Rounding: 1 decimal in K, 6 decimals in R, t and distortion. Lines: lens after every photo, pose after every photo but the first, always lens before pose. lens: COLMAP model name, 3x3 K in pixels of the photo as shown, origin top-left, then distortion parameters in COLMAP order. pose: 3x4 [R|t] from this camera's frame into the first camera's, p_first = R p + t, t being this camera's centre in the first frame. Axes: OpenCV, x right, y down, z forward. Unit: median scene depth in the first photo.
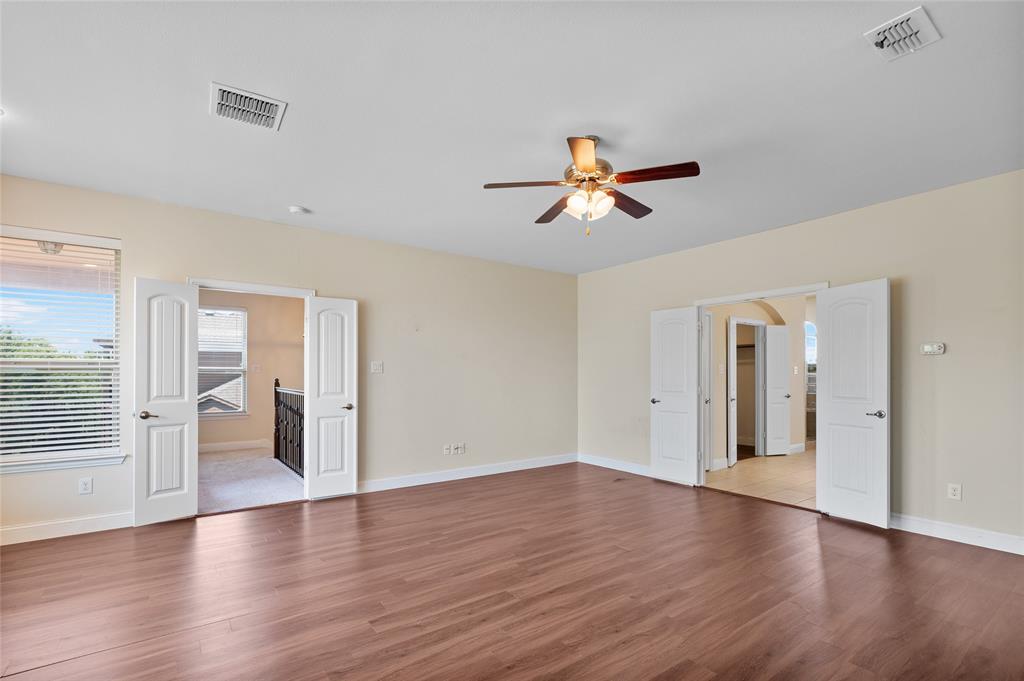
lens RADIAL K [[467.5, 0, 512.6], [0, 467.5, 371.6], [0, 0, 1]] dist [0.000120, 0.000338]
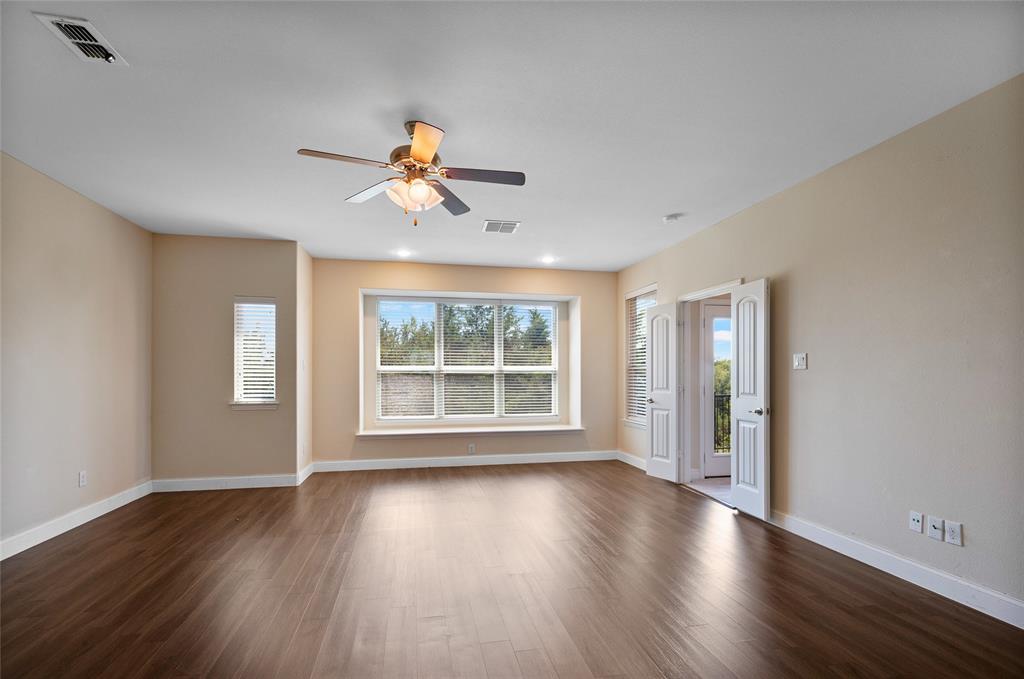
lens RADIAL K [[467.5, 0, 506.6], [0, 467.5, 372.3], [0, 0, 1]] dist [0.000120, 0.000338]
pose [[-0.390788, 0.001690, -0.920479, 0.699033], [0.005941, 0.999982, -0.000686, 0.004204], [0.920461, -0.005736, -0.390791, 1.107973]]
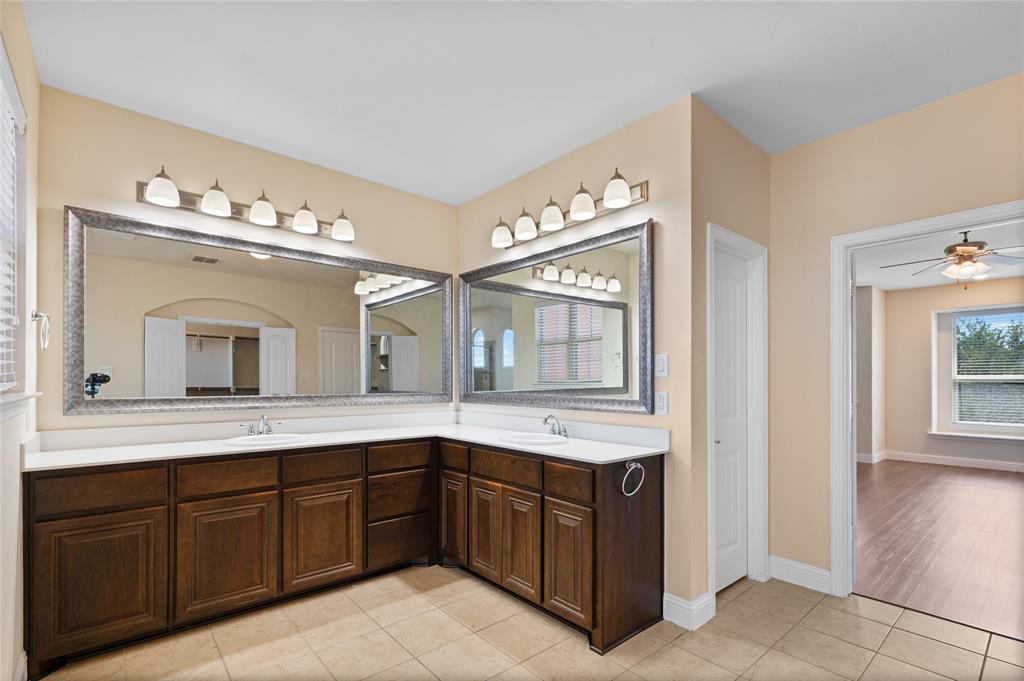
lens RADIAL K [[467.5, 0, 501.6], [0, 467.5, 380.0], [0, 0, 1]] dist [0.000120, 0.000338]
pose [[-0.995087, -0.001924, -0.098986, 1.343557], [-0.000865, 0.999942, -0.010740, 0.017291], [0.099001, -0.010602, -0.995031, 1.728007]]
